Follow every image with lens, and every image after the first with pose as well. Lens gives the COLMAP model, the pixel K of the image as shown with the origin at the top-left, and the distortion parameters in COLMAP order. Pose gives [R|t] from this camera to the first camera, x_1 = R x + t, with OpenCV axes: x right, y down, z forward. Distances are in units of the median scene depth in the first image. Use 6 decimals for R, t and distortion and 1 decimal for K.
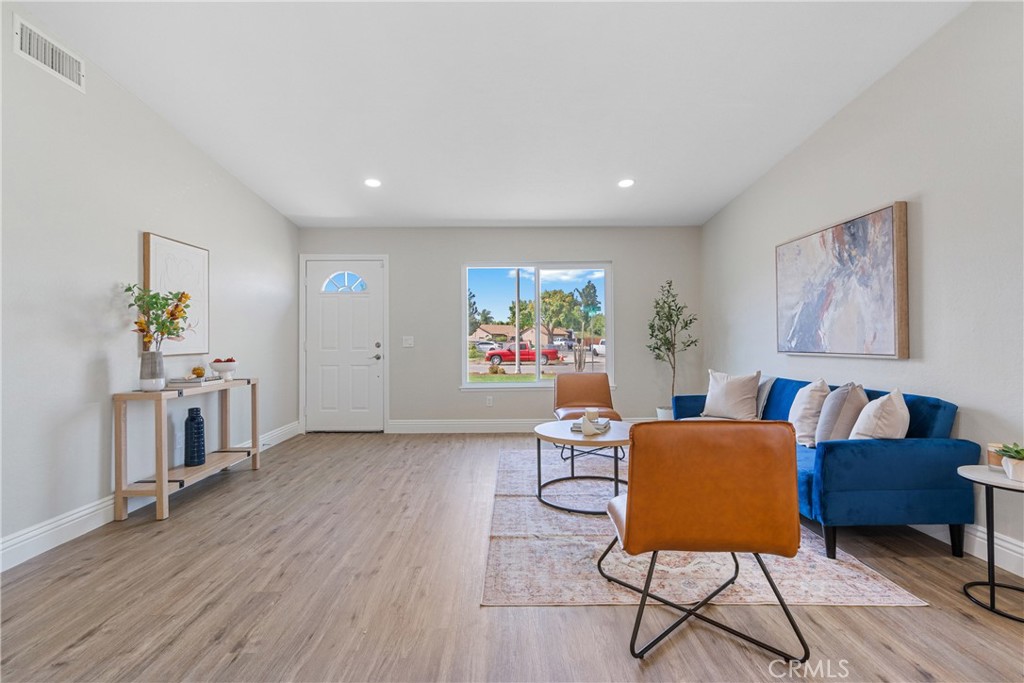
lens RADIAL K [[469.8, 0, 508.7], [0, 469.8, 332.4], [0, 0, 1]] dist [0.000257, -0.000041]
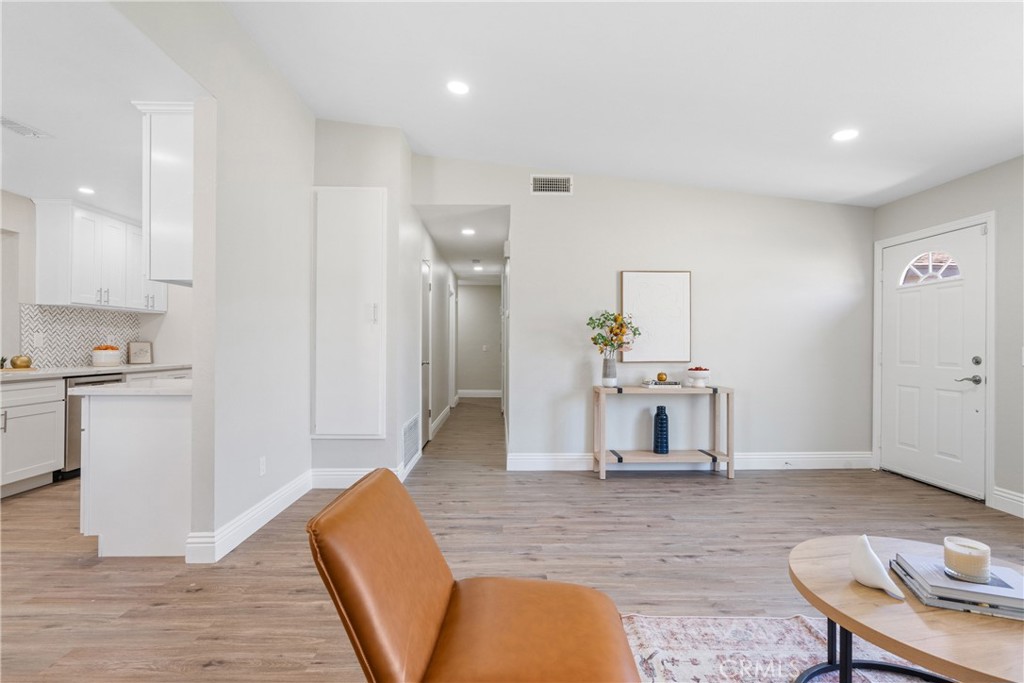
lens RADIAL K [[467.6, 0, 512.0], [0, 467.6, 341.5], [0, 0, 1]] dist [0.000717, 0.000299]
pose [[0.013918, -0.004806, -0.999892, 0.628553], [0.012363, 0.999913, -0.004634, -0.006116], [0.999827, -0.012297, 0.013976, 0.704811]]
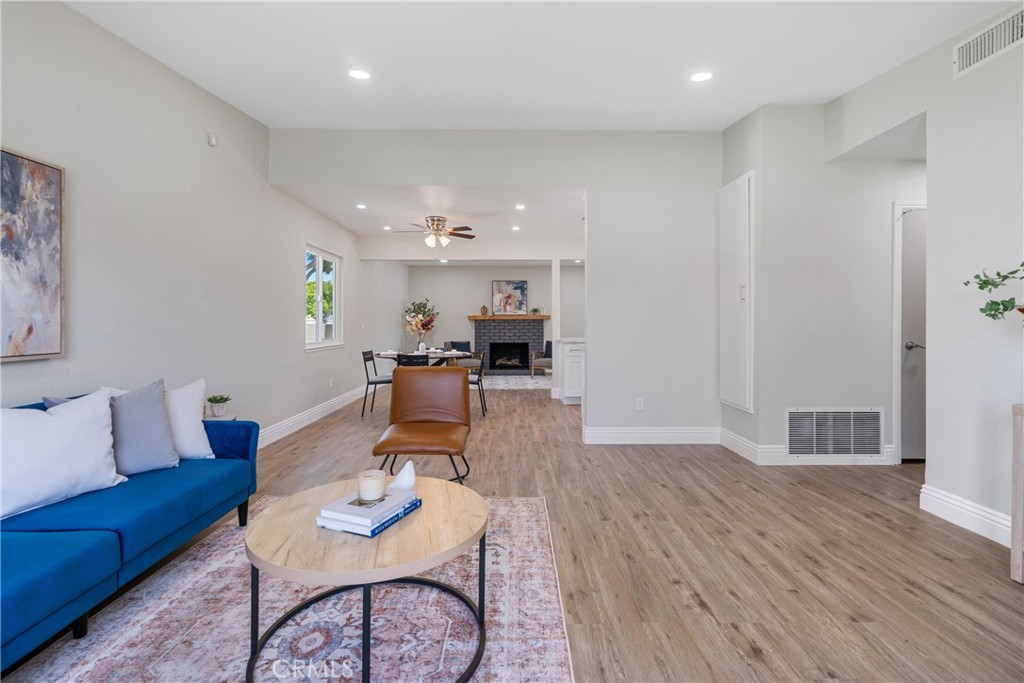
lens RADIAL K [[469.0, 0, 509.0], [0, 469.0, 320.7], [0, 0, 1]] dist [0.003249, 0.000297]
pose [[-0.999979, 0.005195, 0.003794, 0.032608], [0.005105, 0.999714, -0.023365, 0.013918], [-0.003915, -0.023345, -0.999720, 1.692689]]
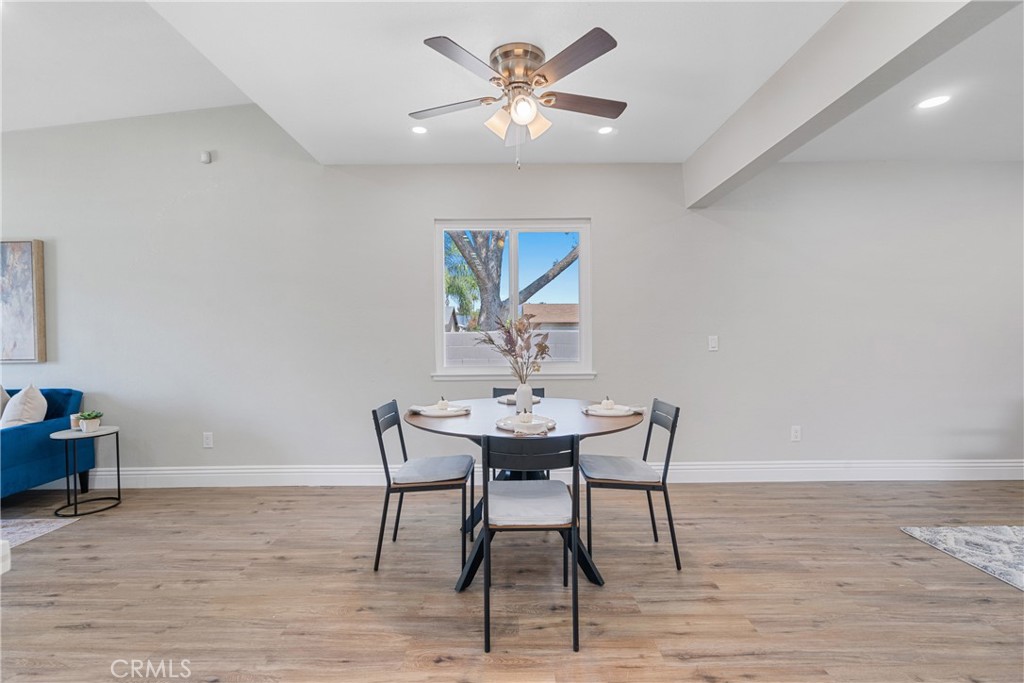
lens RADIAL K [[480.2, 0, 512.0], [0, 480.2, 341.5], [0, 0, 1]] dist [0.001663, 0.000240]
pose [[0.015166, -0.014712, 0.999777, -0.434623], [-0.009902, 0.999841, 0.014863, -0.030593], [-0.999836, -0.010126, 0.015018, -0.296796]]
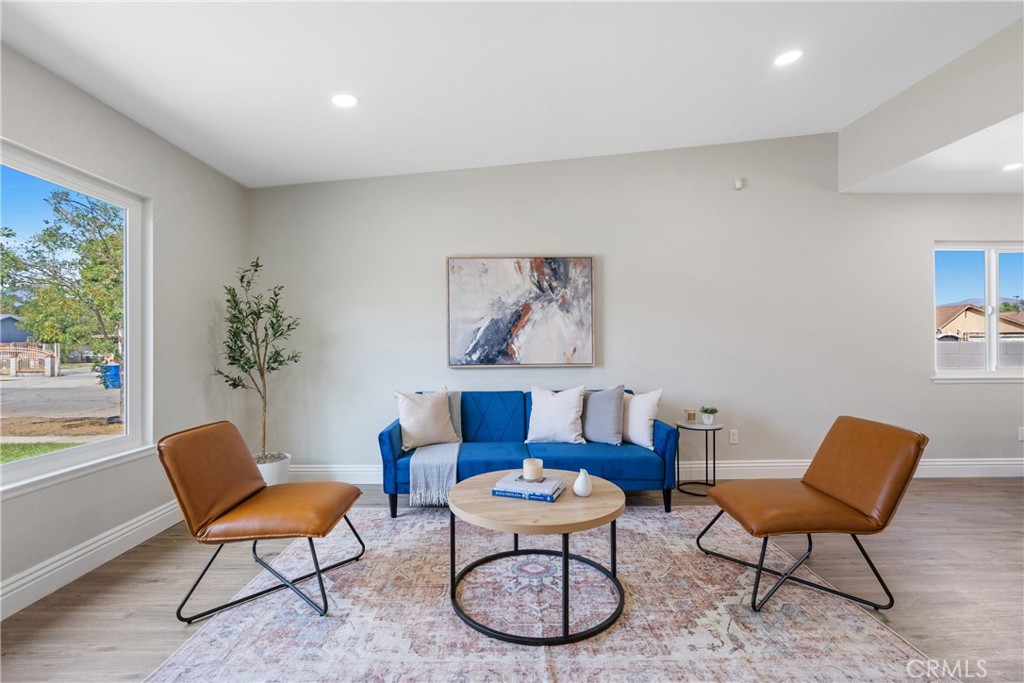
lens RADIAL K [[467.6, 0, 512.0], [0, 467.6, 341.5], [0, 0, 1]] dist [0.000717, 0.000299]
pose [[-0.014509, 0.017853, 0.999735, -0.538893], [-0.013238, 0.999750, -0.018045, 0.009828], [-0.999807, -0.013496, -0.014269, 1.173823]]
